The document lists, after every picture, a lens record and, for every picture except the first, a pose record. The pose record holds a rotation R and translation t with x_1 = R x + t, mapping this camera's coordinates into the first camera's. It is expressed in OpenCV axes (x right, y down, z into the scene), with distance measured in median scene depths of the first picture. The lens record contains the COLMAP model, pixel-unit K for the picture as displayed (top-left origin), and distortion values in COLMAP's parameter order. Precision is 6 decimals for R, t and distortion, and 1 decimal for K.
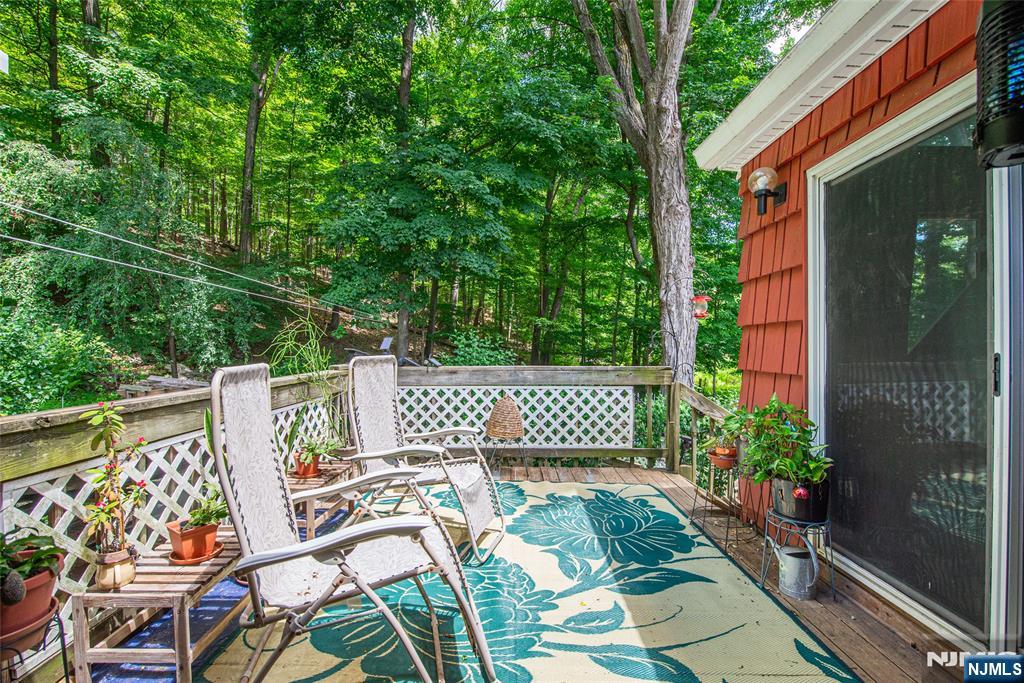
lens RADIAL K [[467.9, 0, 512.0], [0, 467.9, 341.5], [0, 0, 1]] dist [0.000155, -0.000005]
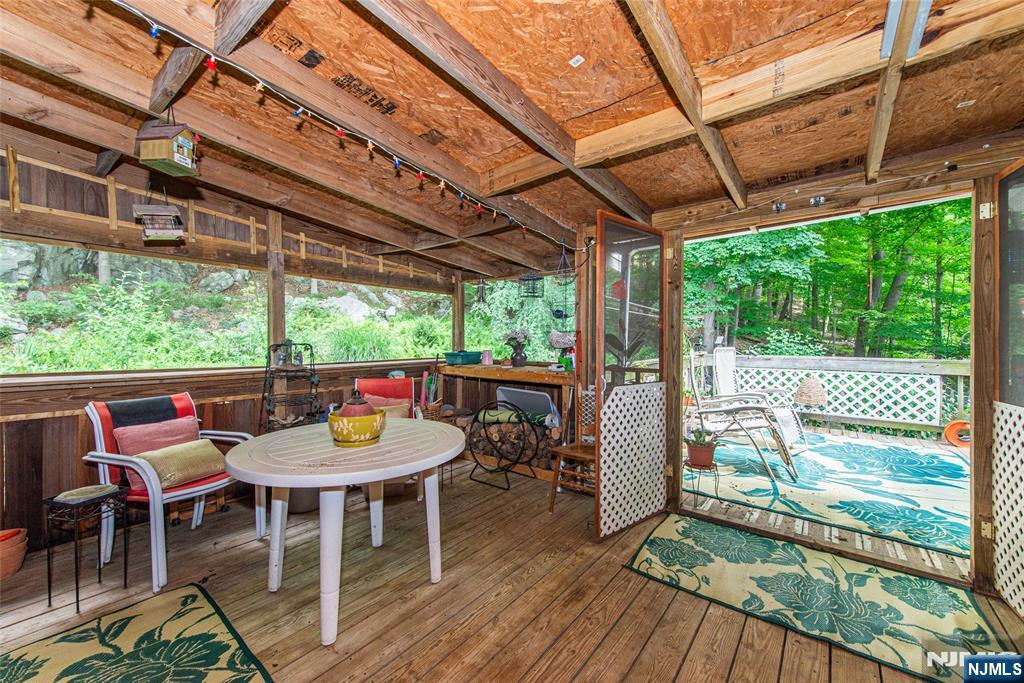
lens RADIAL K [[412.0, 0, 510.2], [0, 412.0, 346.1], [0, 0, 1]] dist [0.016667, -0.000006]
pose [[0.792479, 0.015880, -0.609692, 0.030110], [0.000186, 0.999655, 0.026279, -0.012008], [0.609899, -0.020939, 0.792202, -0.569483]]
